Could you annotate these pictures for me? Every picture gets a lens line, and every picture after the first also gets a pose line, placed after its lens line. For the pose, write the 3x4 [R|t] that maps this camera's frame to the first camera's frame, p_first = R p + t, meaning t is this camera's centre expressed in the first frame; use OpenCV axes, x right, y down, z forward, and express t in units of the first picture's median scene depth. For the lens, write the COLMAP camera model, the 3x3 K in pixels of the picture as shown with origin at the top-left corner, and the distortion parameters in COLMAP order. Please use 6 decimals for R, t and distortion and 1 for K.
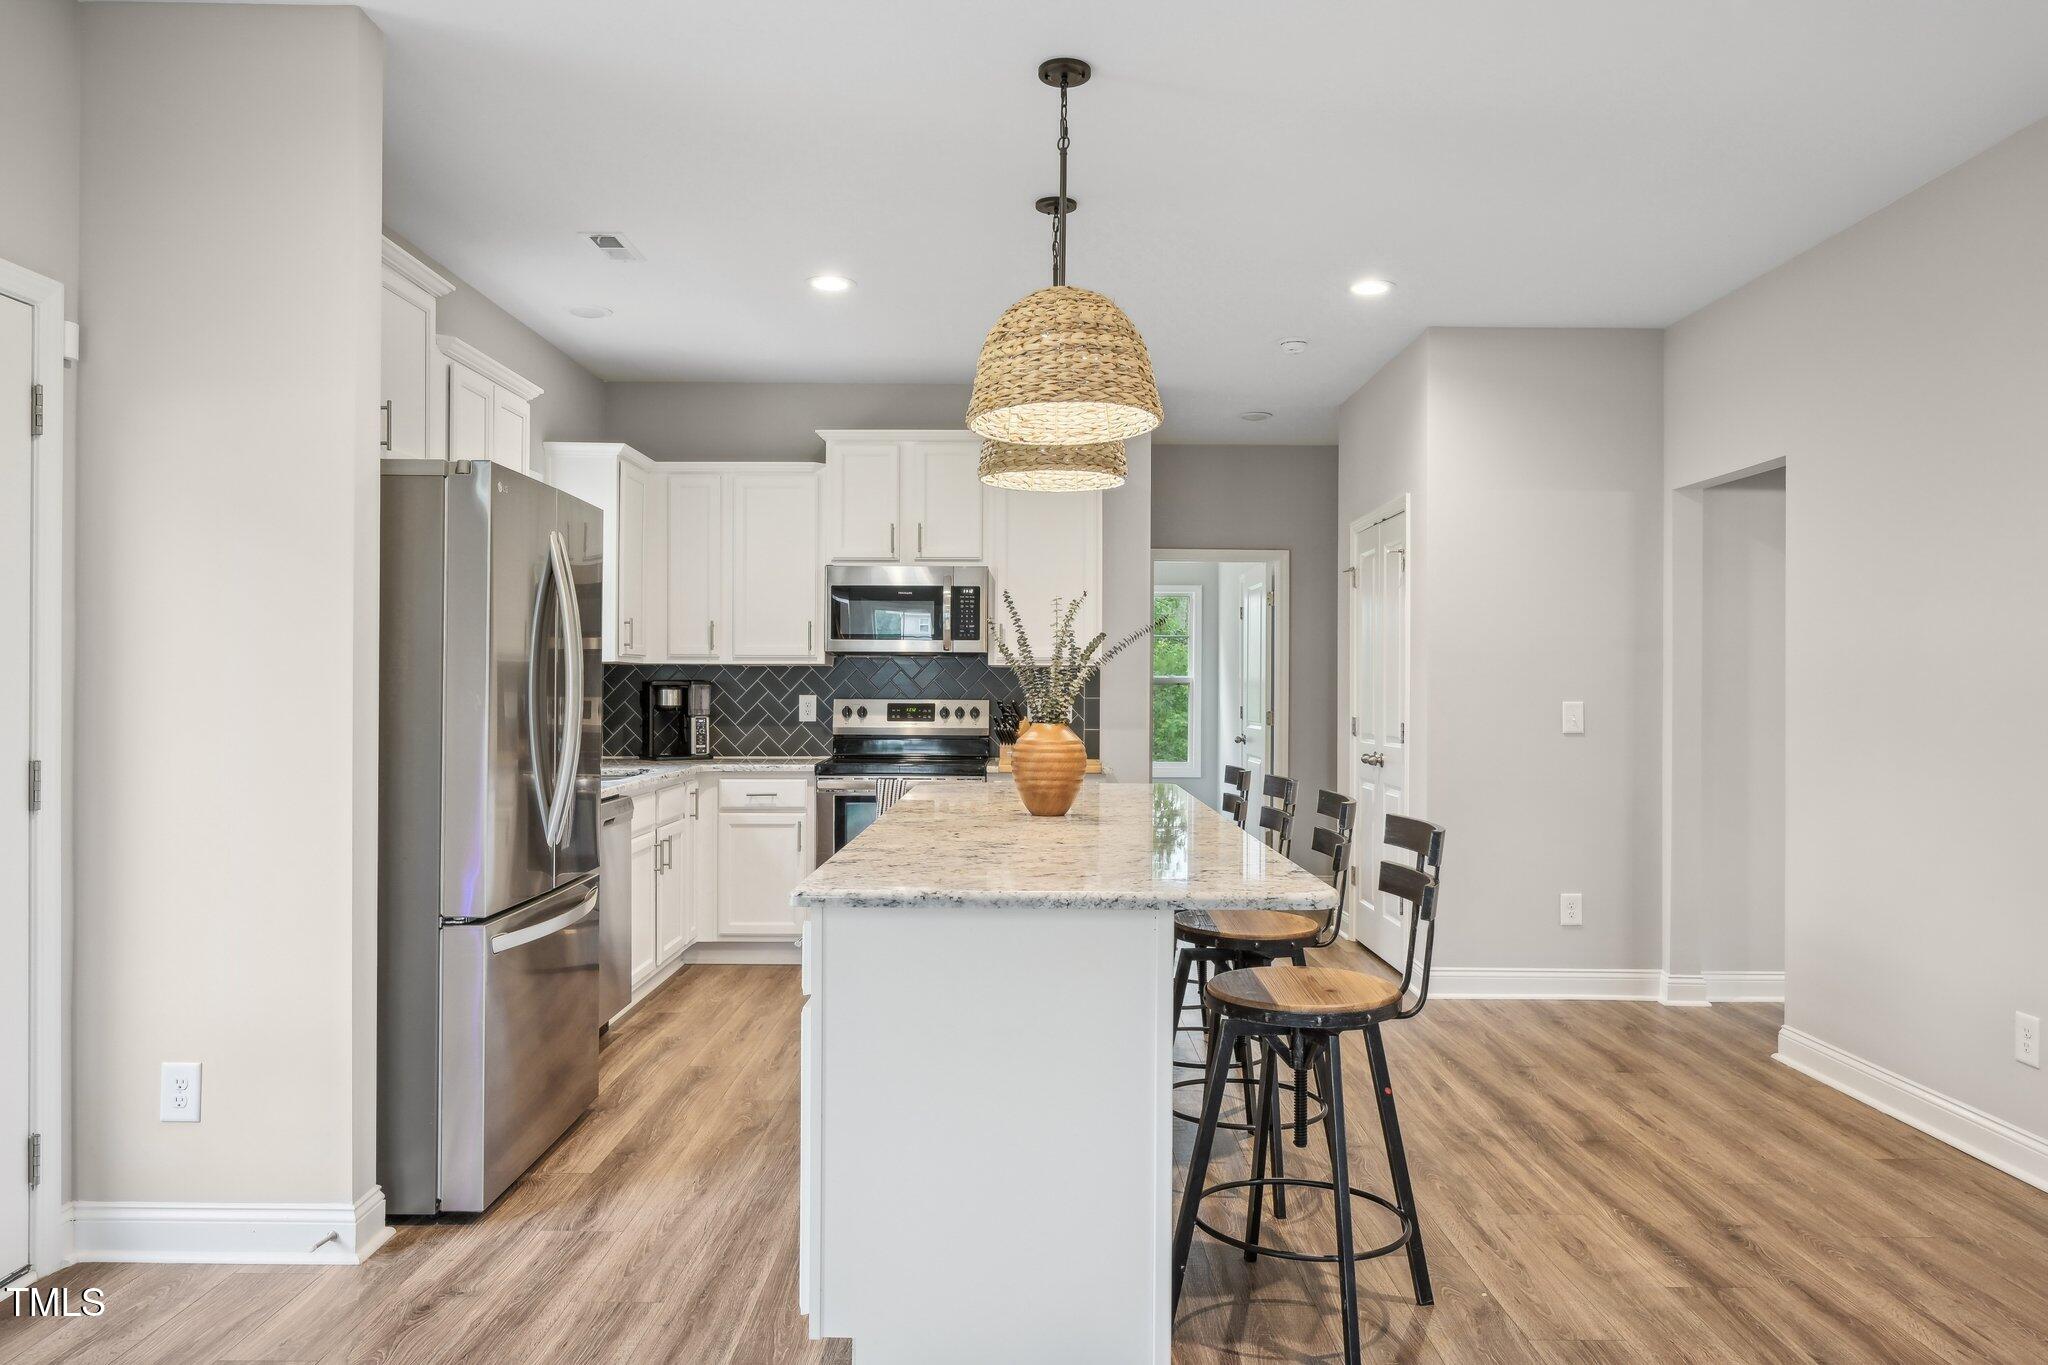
lens RADIAL K [[1376.9, 0, 1025.0], [0, 1376.9, 679.7], [0, 0, 1]] dist [-0.003505, 0.002311]
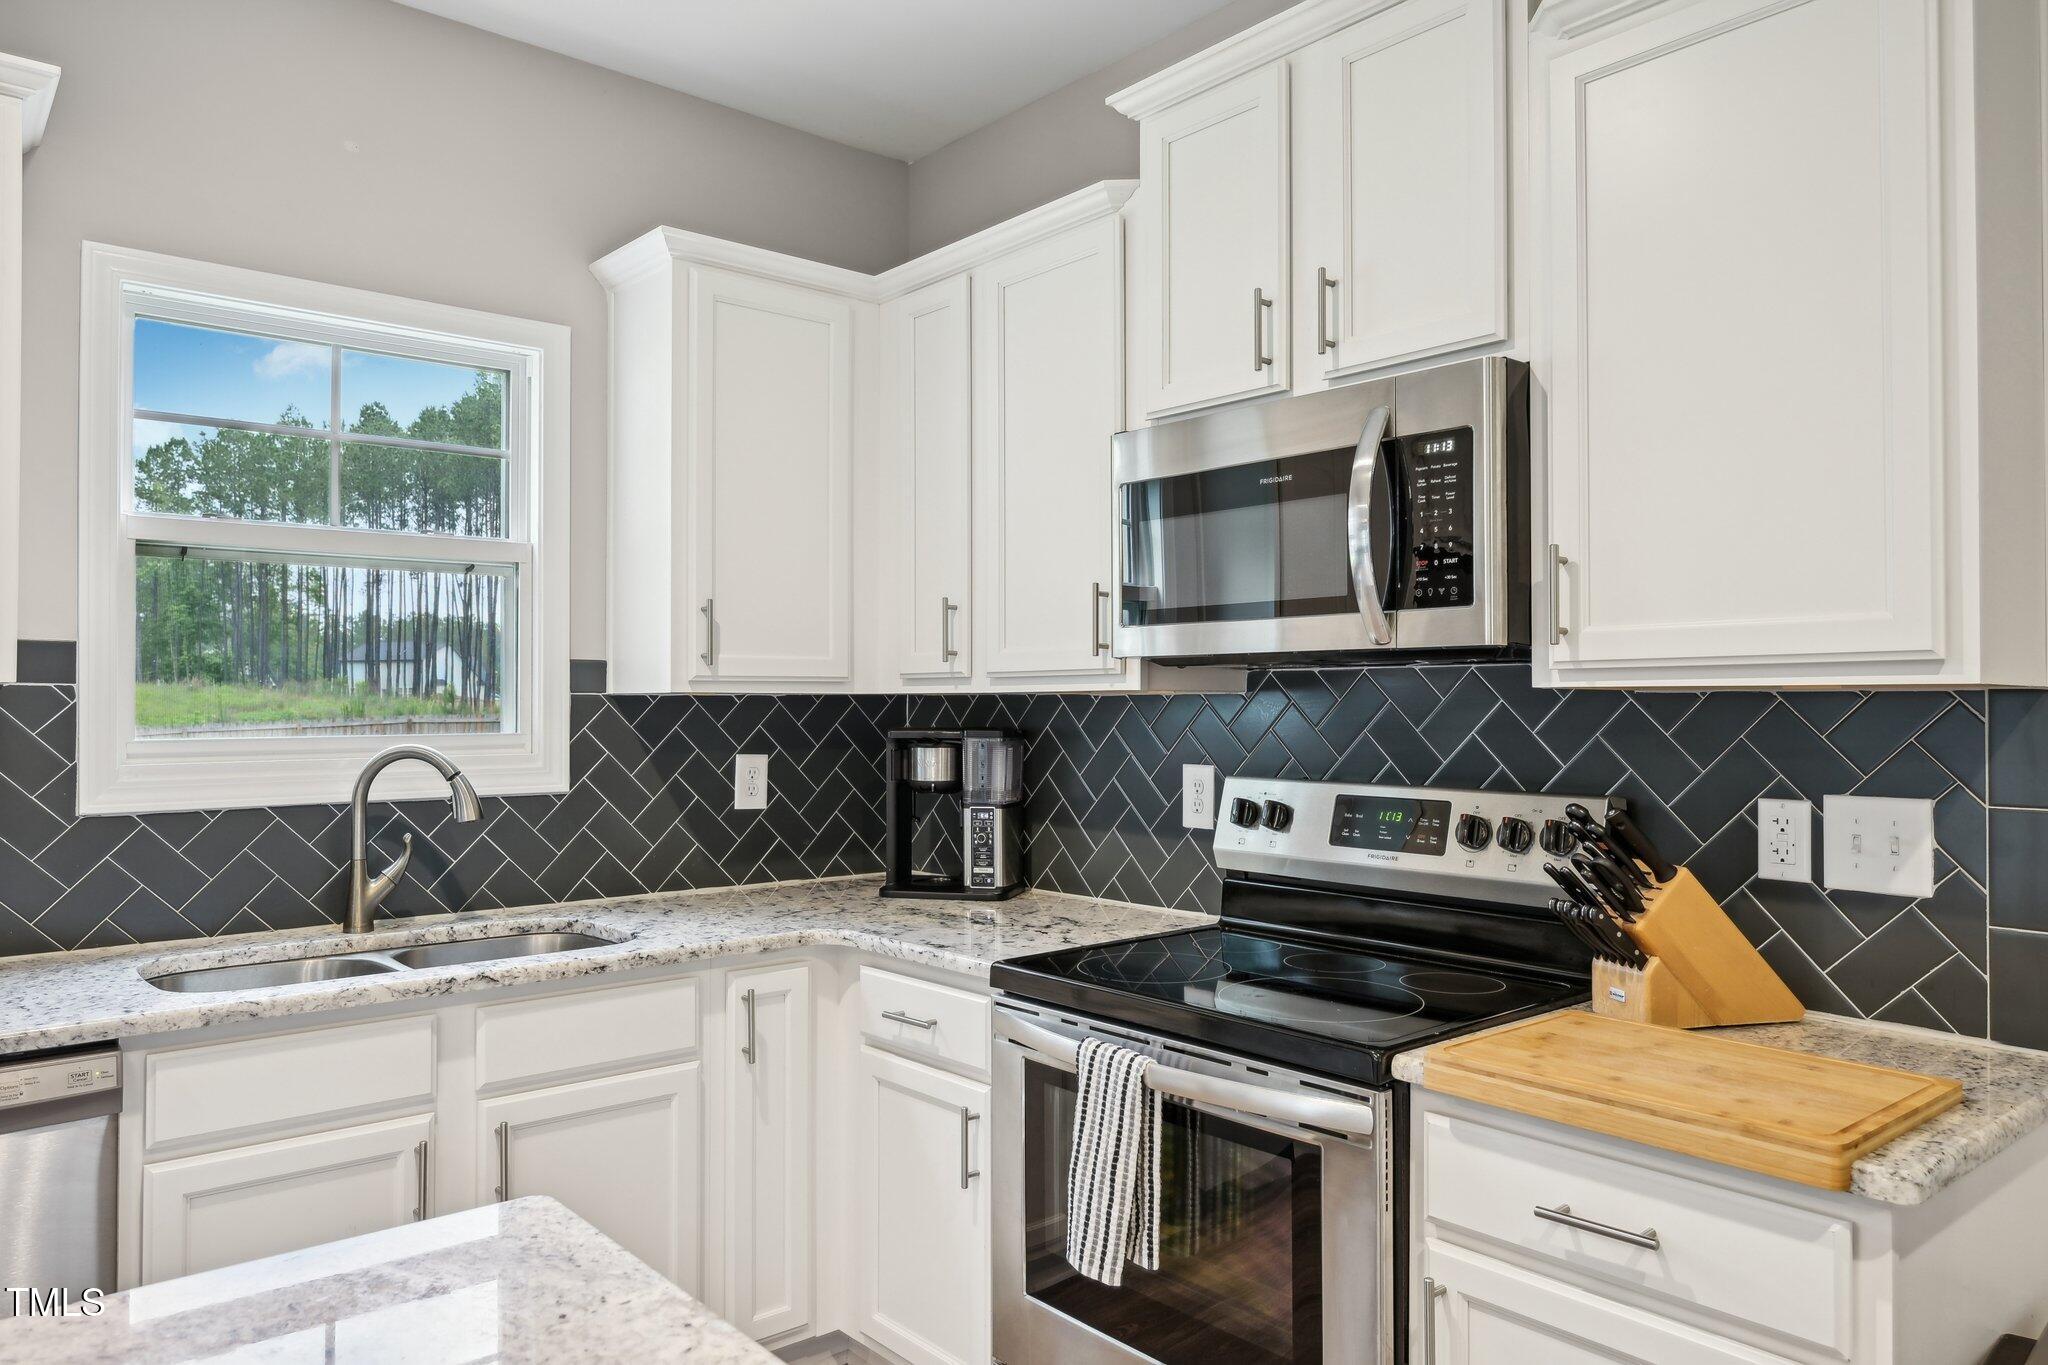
lens RADIAL K [[1376.9, 0, 1027.1], [0, 1376.9, 679.4], [0, 0, 1]] dist [-0.003505, 0.002311]
pose [[0.650442, -0.018611, -0.759328, 0.128413], [-0.001756, 0.999660, -0.026005, -0.004066], [0.759554, 0.018249, 0.650188, 0.713682]]
